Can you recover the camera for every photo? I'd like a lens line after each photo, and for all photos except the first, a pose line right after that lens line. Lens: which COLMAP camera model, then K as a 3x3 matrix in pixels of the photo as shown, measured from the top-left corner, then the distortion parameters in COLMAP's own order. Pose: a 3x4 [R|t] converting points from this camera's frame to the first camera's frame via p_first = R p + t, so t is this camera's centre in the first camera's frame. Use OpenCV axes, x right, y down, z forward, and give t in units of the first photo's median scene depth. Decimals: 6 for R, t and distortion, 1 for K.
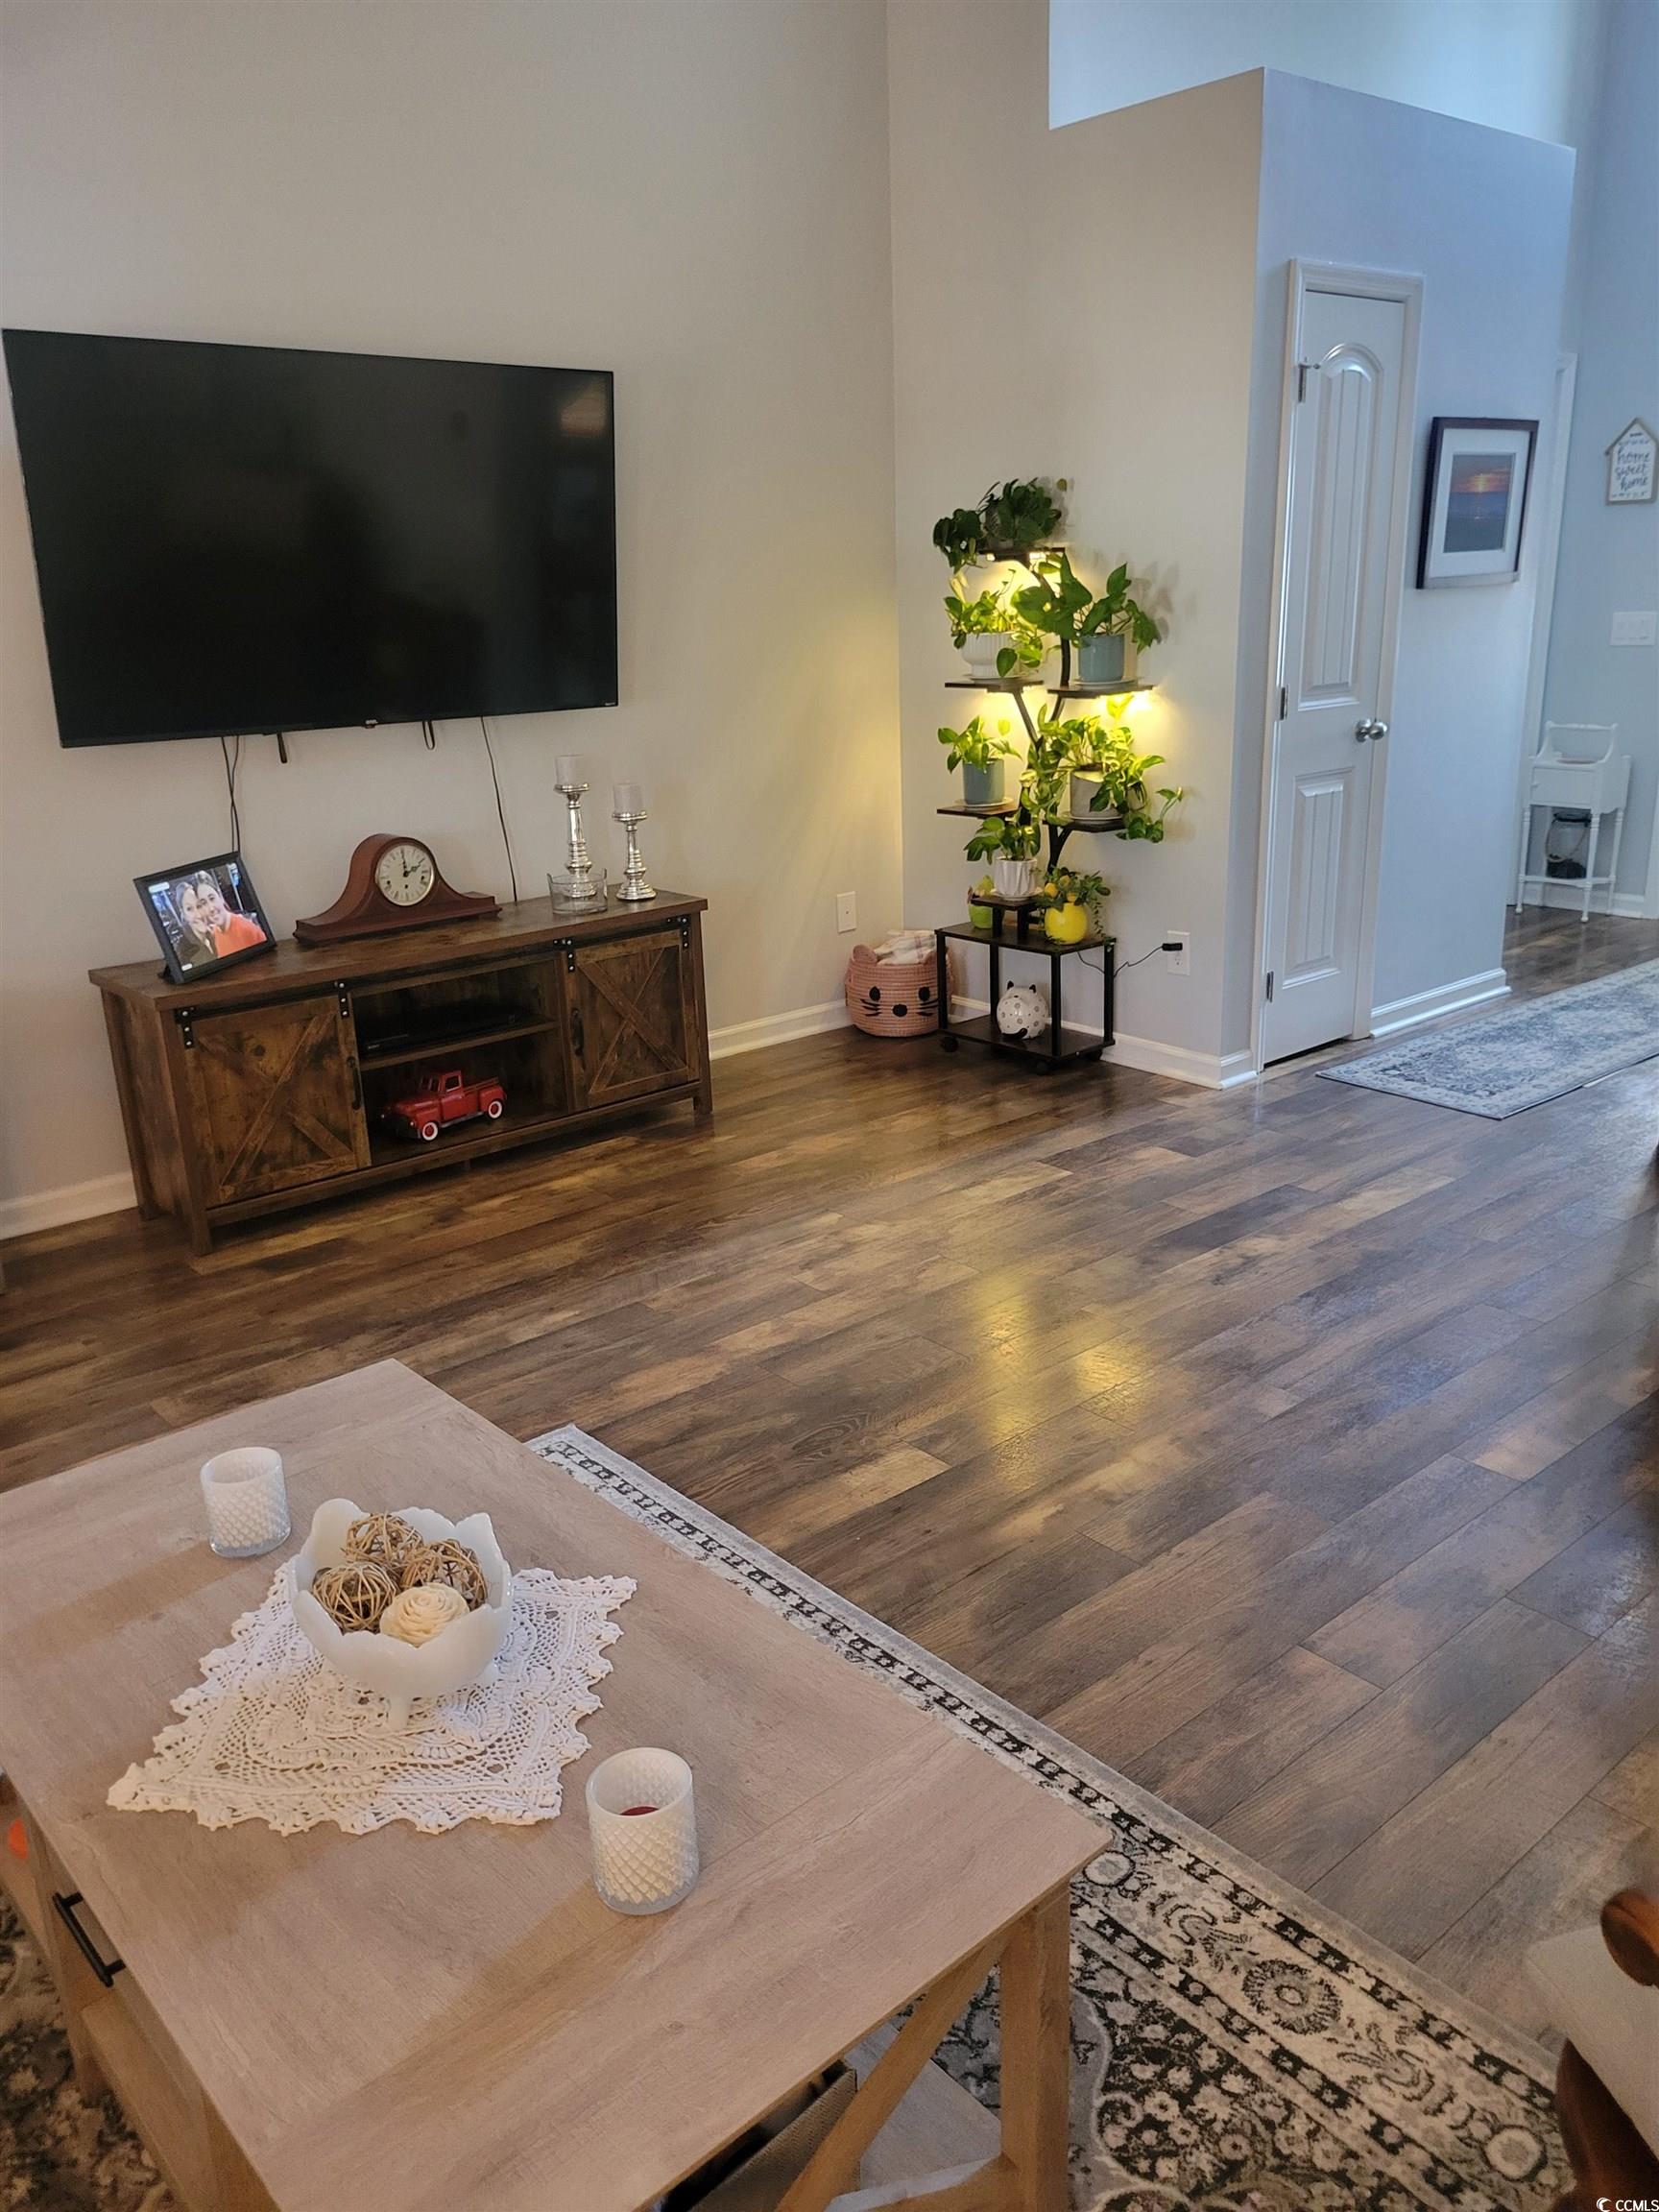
lens RADIAL K [[1656.3, 0, 826.6], [0, 1656.3, 1094.2], [0, 0, 1]] dist [0.047696, -0.046104]
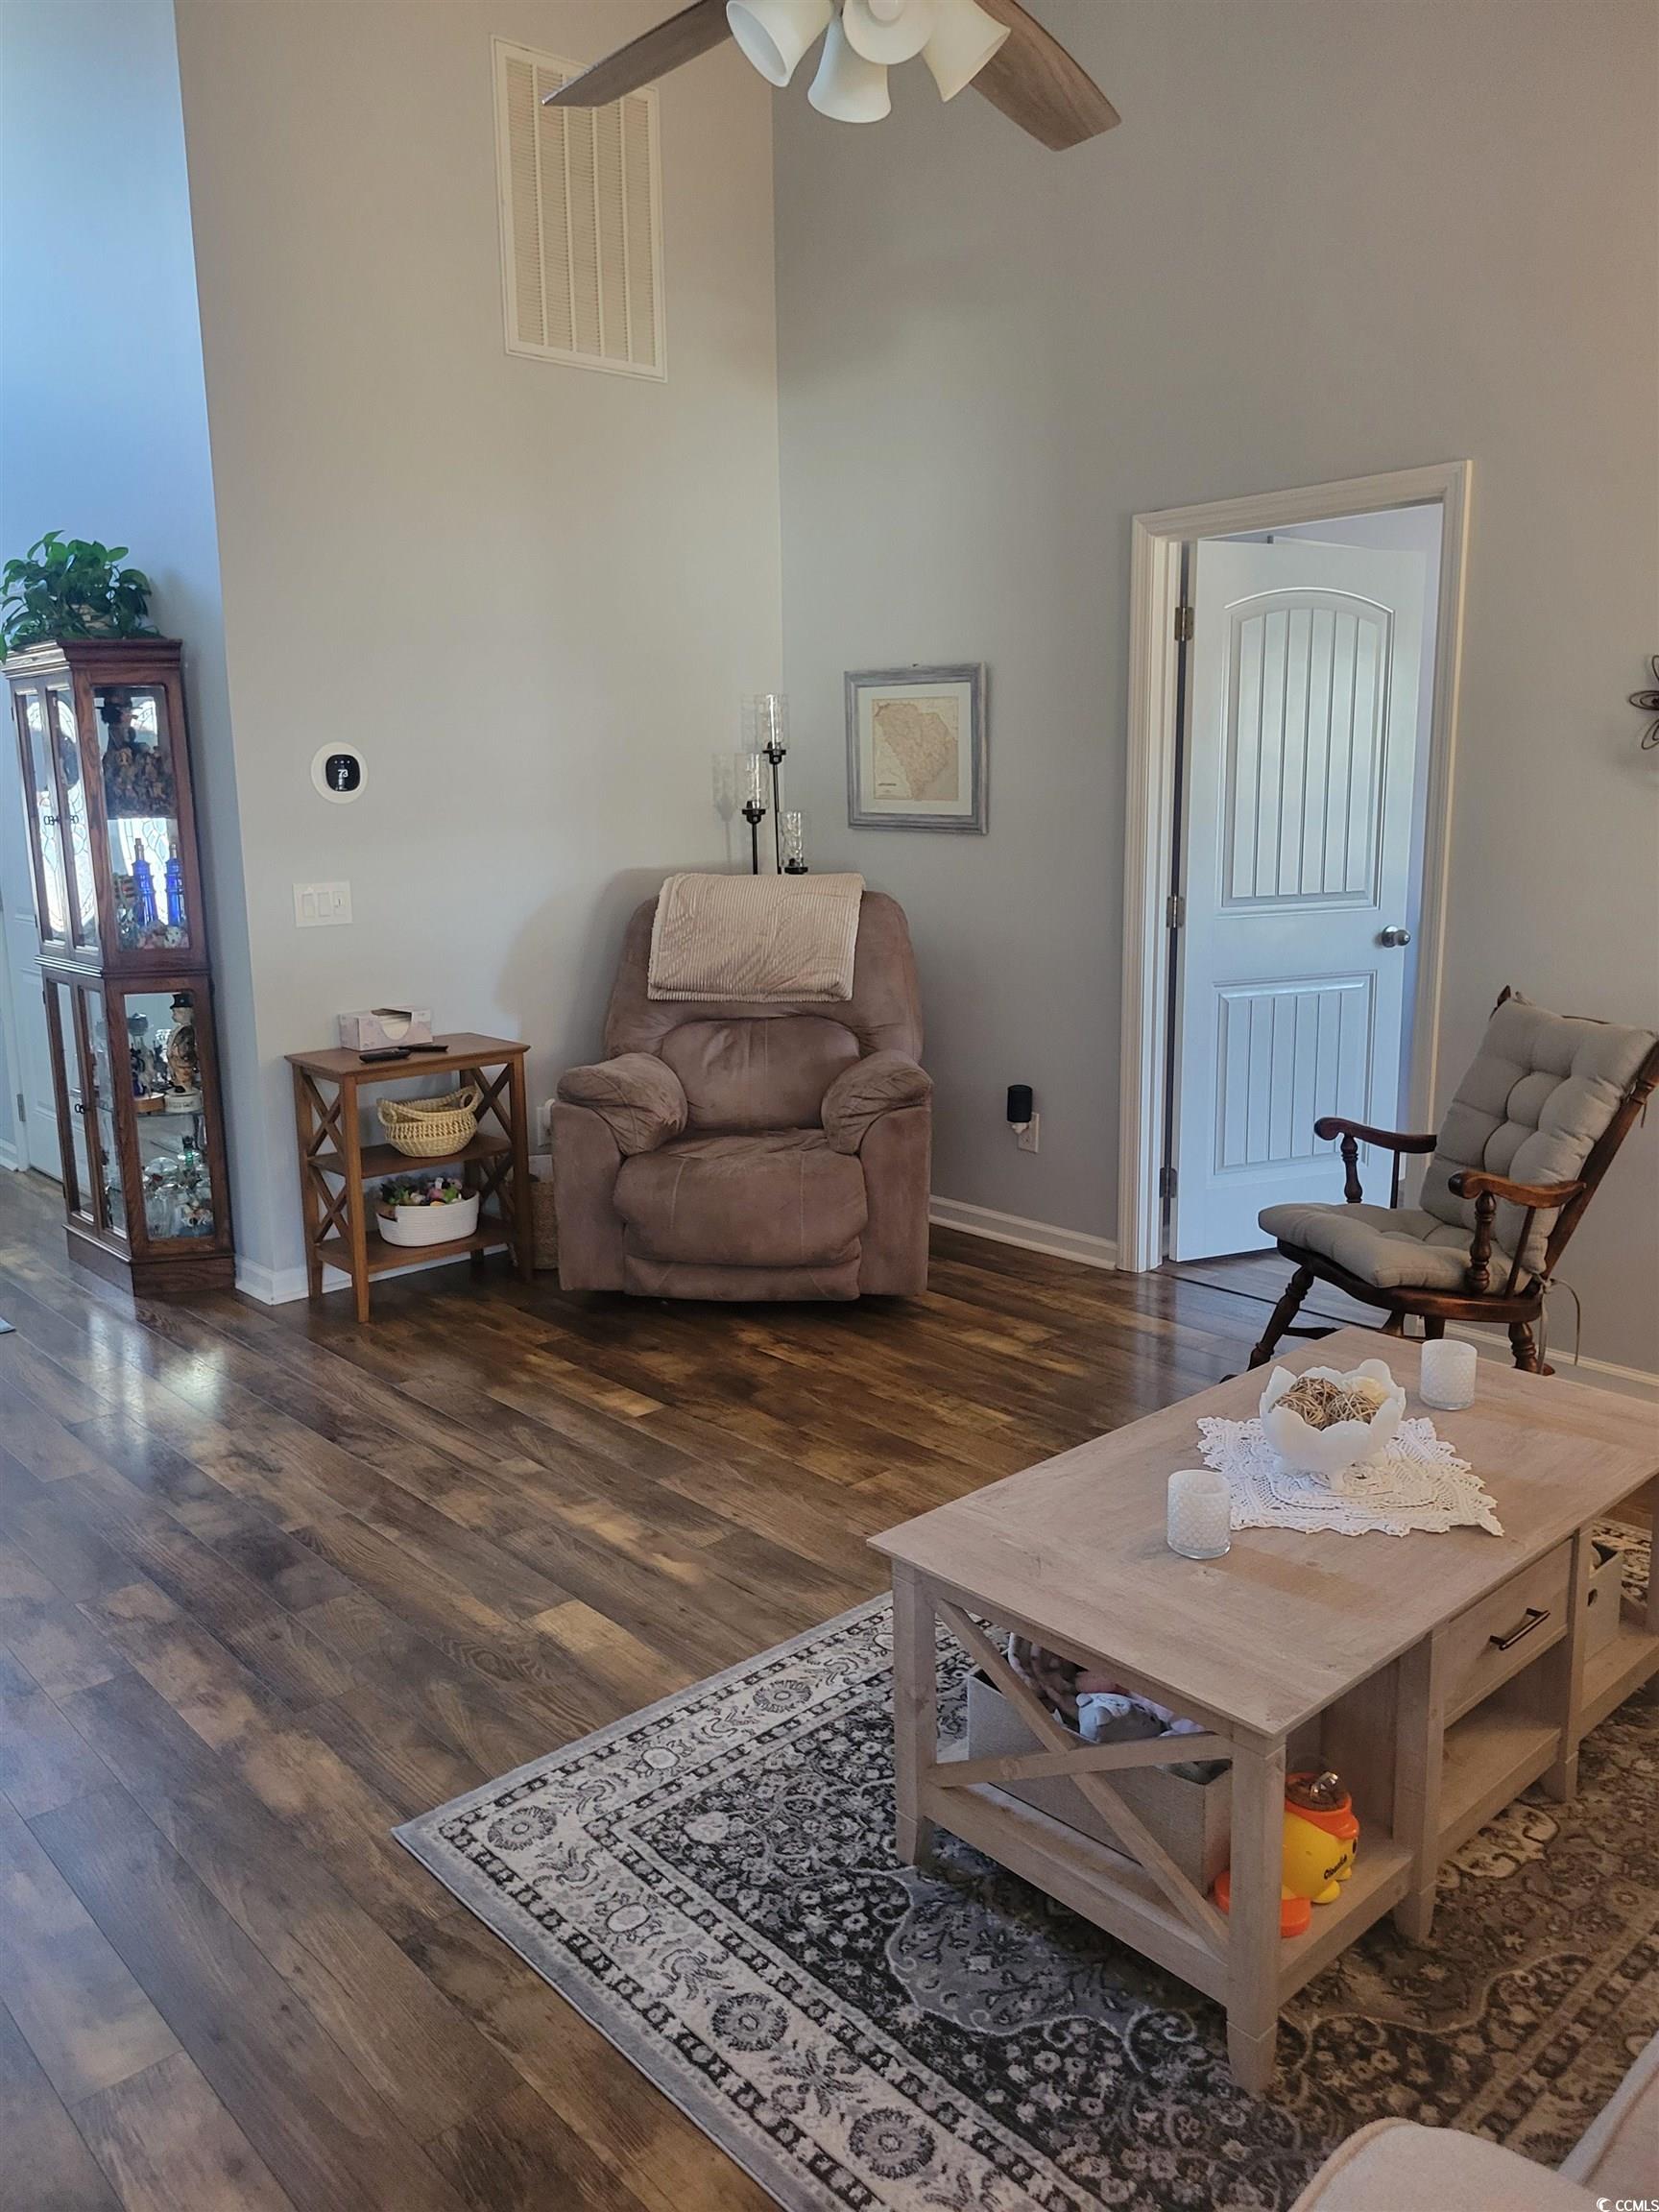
lens RADIAL K [[1656.3, 0, 826.6], [0, 1656.3, 1094.2], [0, 0, 1]] dist [0.047696, -0.046104]
pose [[-0.013432, -0.164760, 0.986242, -0.903934], [0.315816, 0.935143, 0.160524, -0.196526], [-0.948725, 0.313628, 0.039473, 0.673485]]
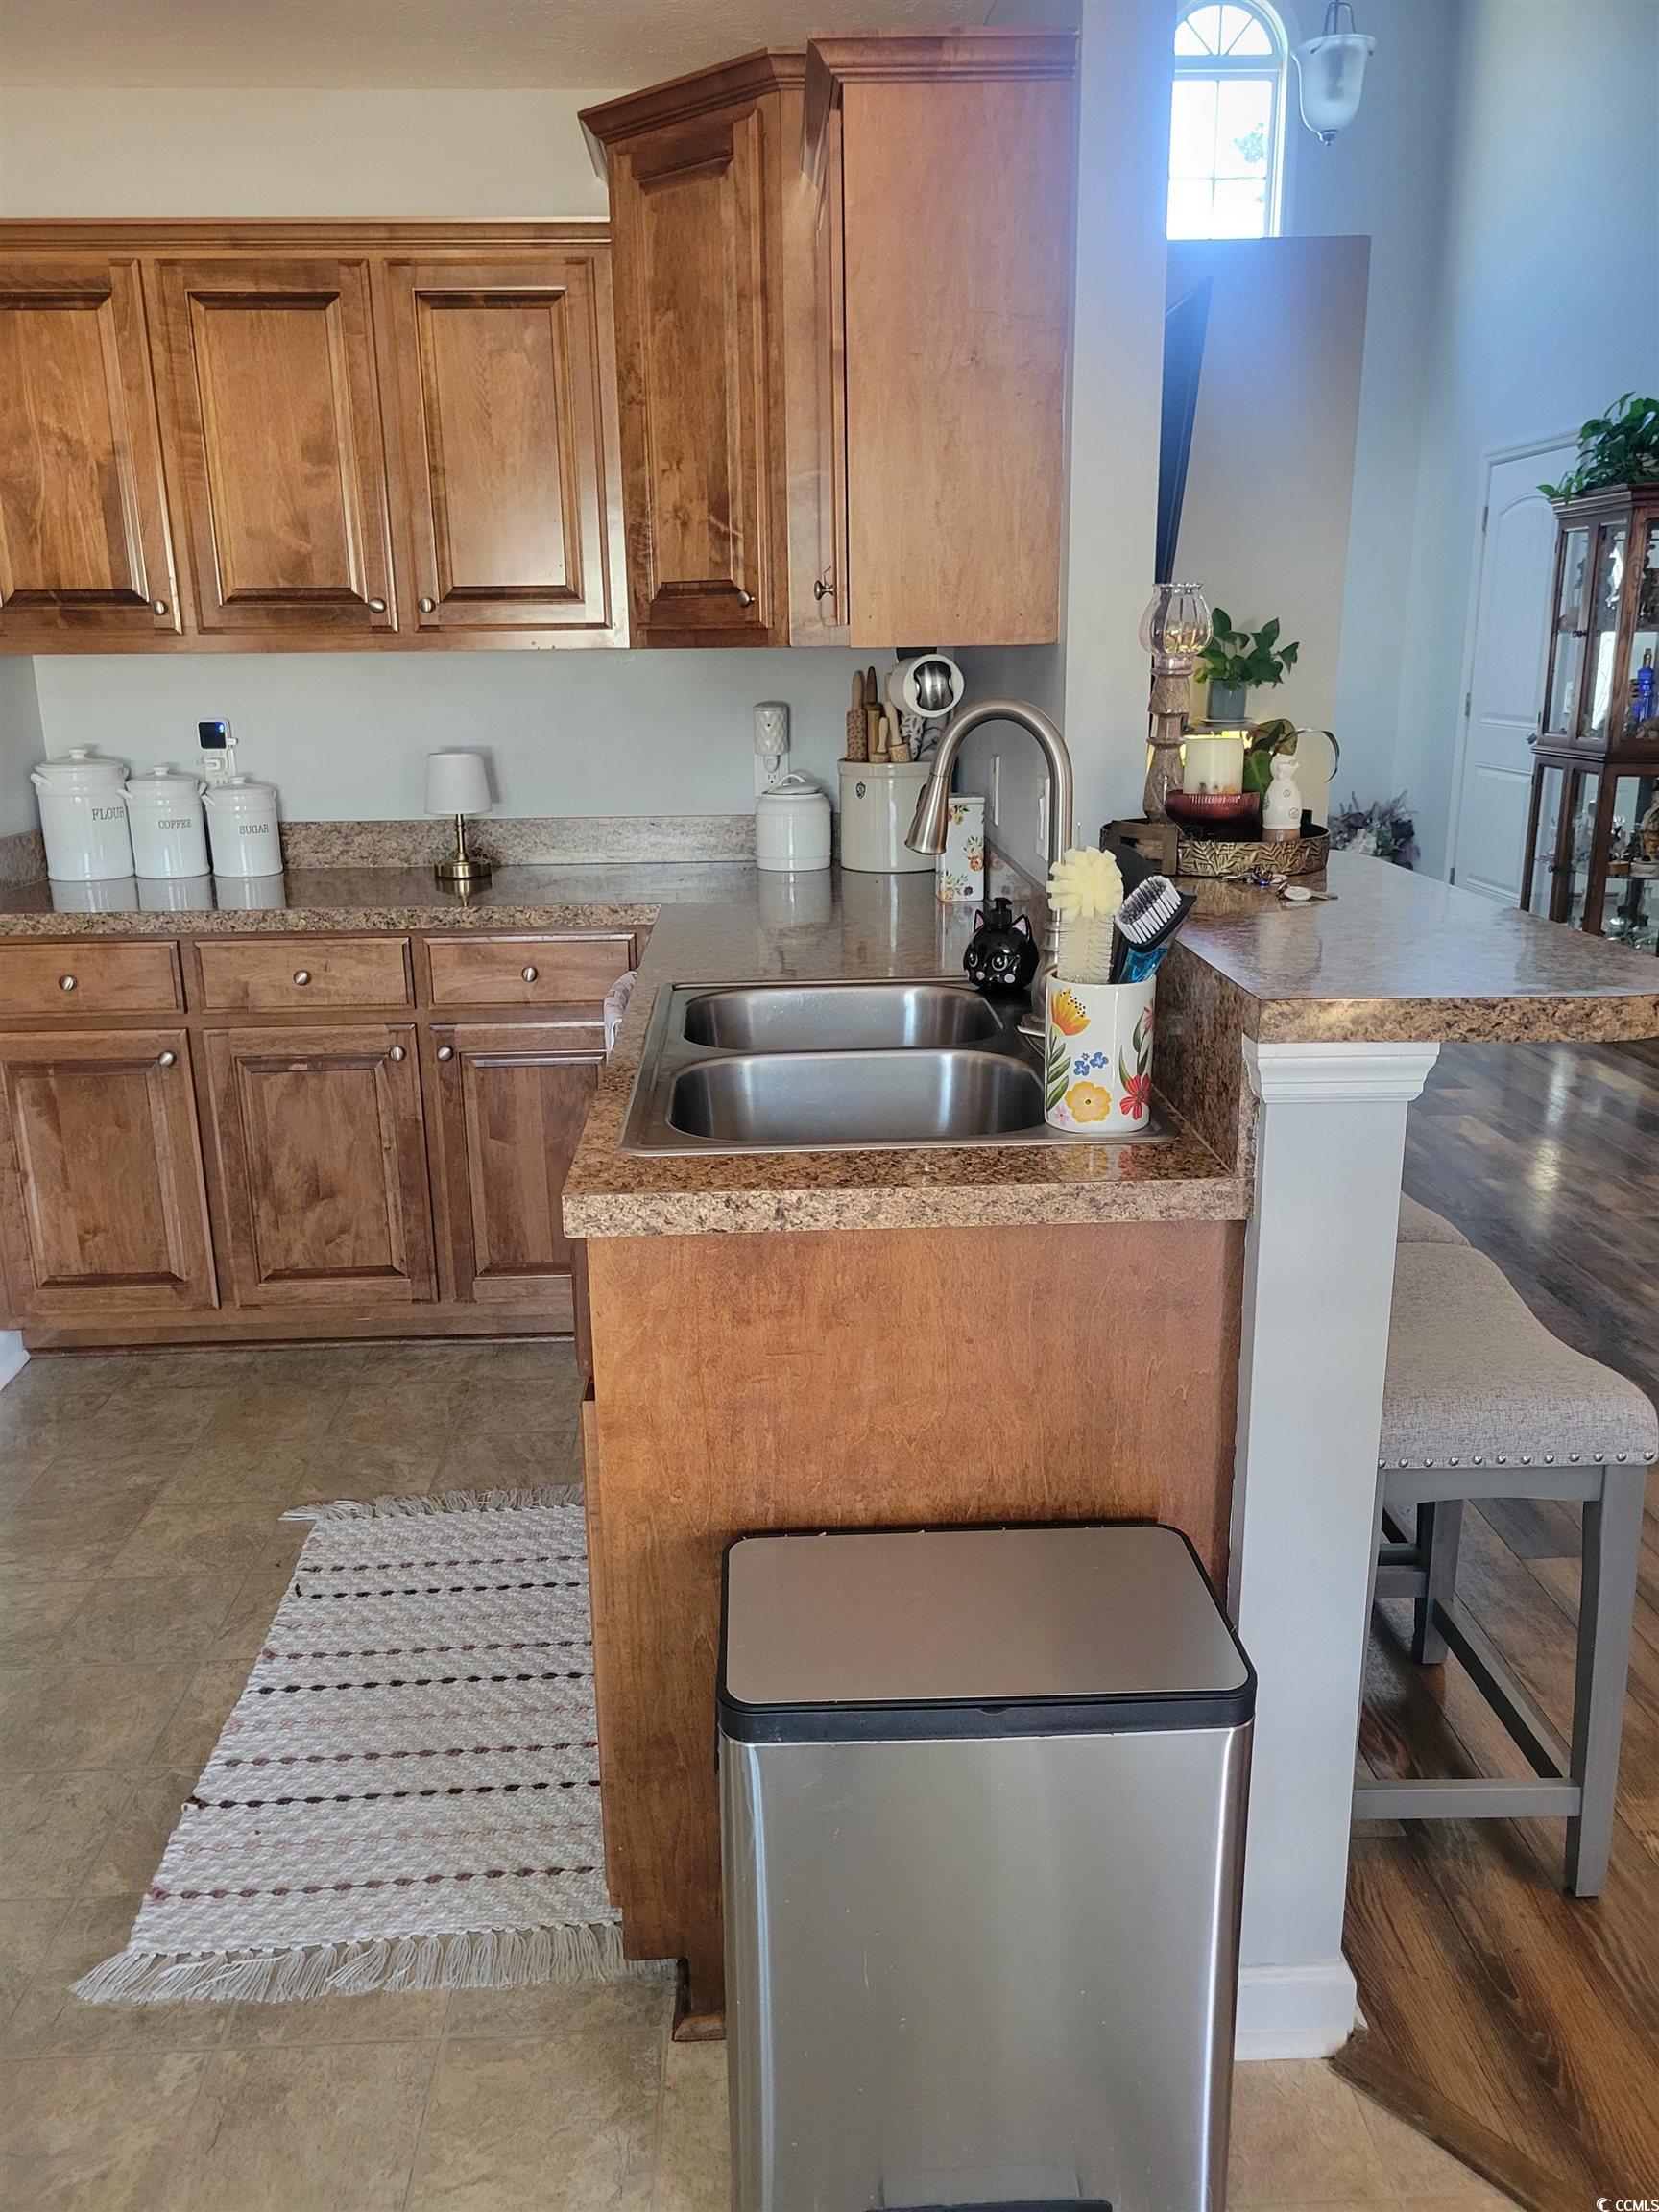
lens RADIAL K [[1656.3, 0, 826.6], [0, 1656.3, 1094.2], [0, 0, 1]] dist [0.047696, -0.046104]
pose [[0.639068, -0.191511, 0.744926, -1.490156], [0.234839, 0.970842, 0.048123, -0.191062], [-0.732422, 0.144184, 0.665409, 0.769918]]
